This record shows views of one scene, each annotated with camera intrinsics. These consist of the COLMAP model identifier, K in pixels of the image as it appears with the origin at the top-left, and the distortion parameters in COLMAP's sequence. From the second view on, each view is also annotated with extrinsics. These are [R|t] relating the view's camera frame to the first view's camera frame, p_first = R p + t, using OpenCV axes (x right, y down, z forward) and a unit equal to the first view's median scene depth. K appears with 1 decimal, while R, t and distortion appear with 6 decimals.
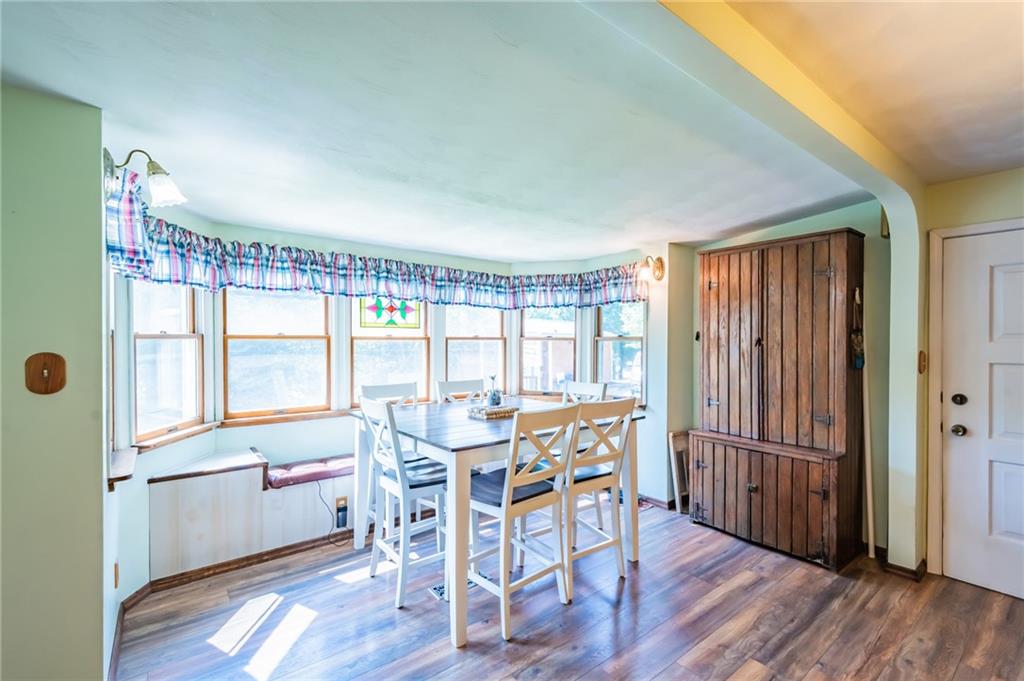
lens RADIAL K [[455.9, 0, 522.9], [0, 455.9, 343.7], [0, 0, 1]] dist [0.023268, -0.002523]
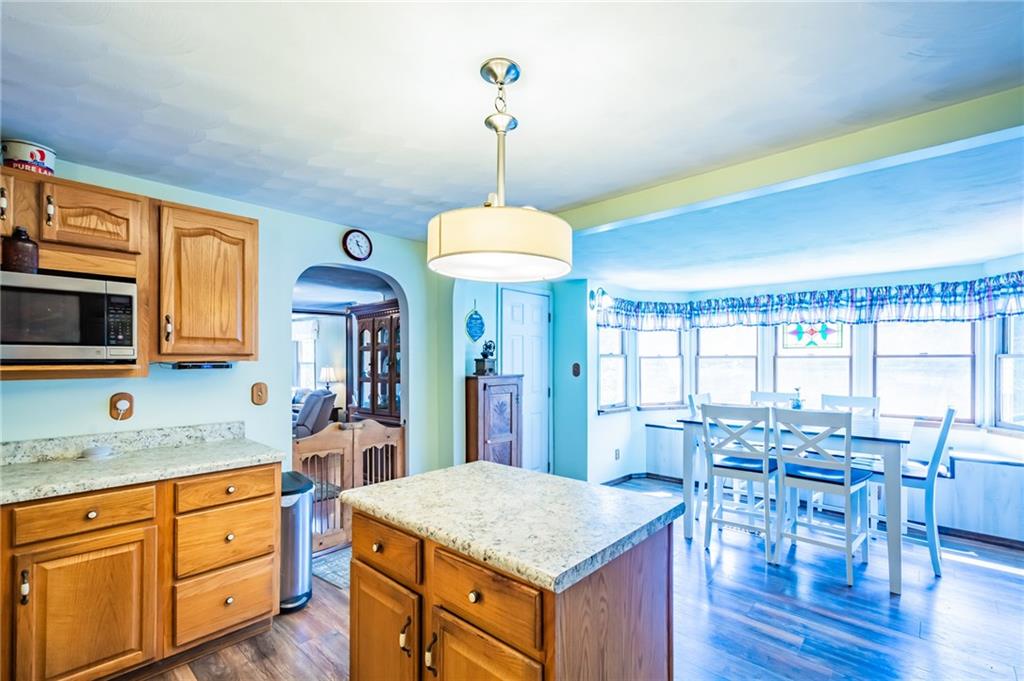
lens RADIAL K [[455.9, 0, 526.9], [0, 455.9, 364.5], [0, 0, 1]] dist [0.023268, -0.002523]
pose [[0.167882, 0.010710, -0.985749, 0.869924], [-0.003898, 0.999940, 0.010200, -0.000732], [0.985799, 0.002130, 0.167913, 0.078073]]
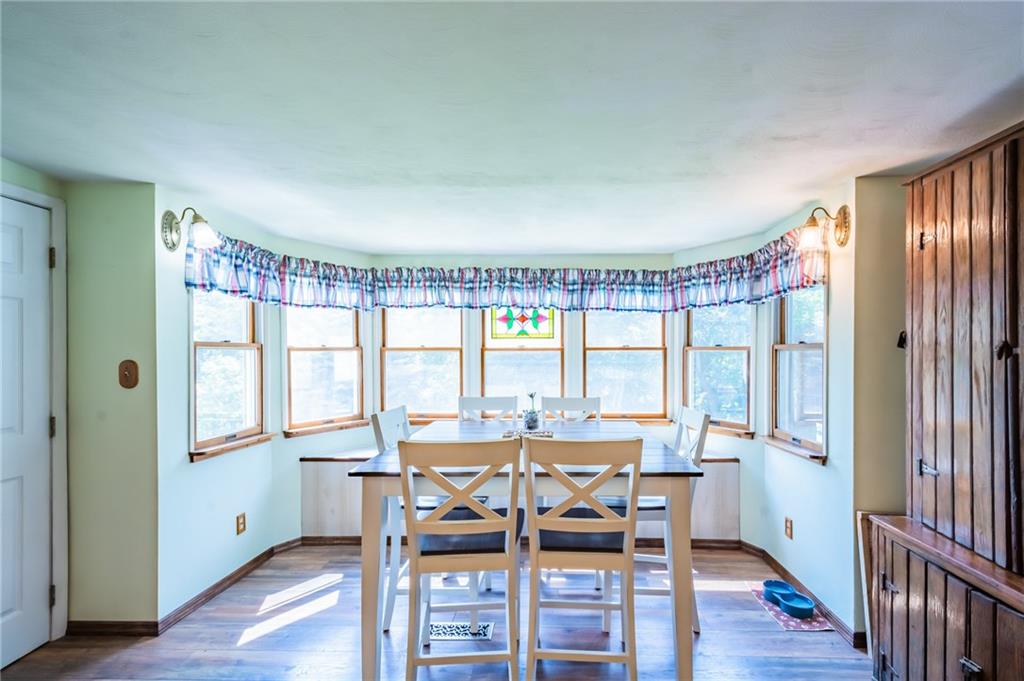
lens RADIAL K [[455.9, 0, 545.3], [0, 455.9, 355.0], [0, 0, 1]] dist [0.023268, -0.002523]
pose [[0.769324, -0.000453, -0.638858, 0.411998], [-0.000957, 0.999998, -0.001861, 0.002406], [0.638858, 0.002043, 0.769322, 0.328386]]
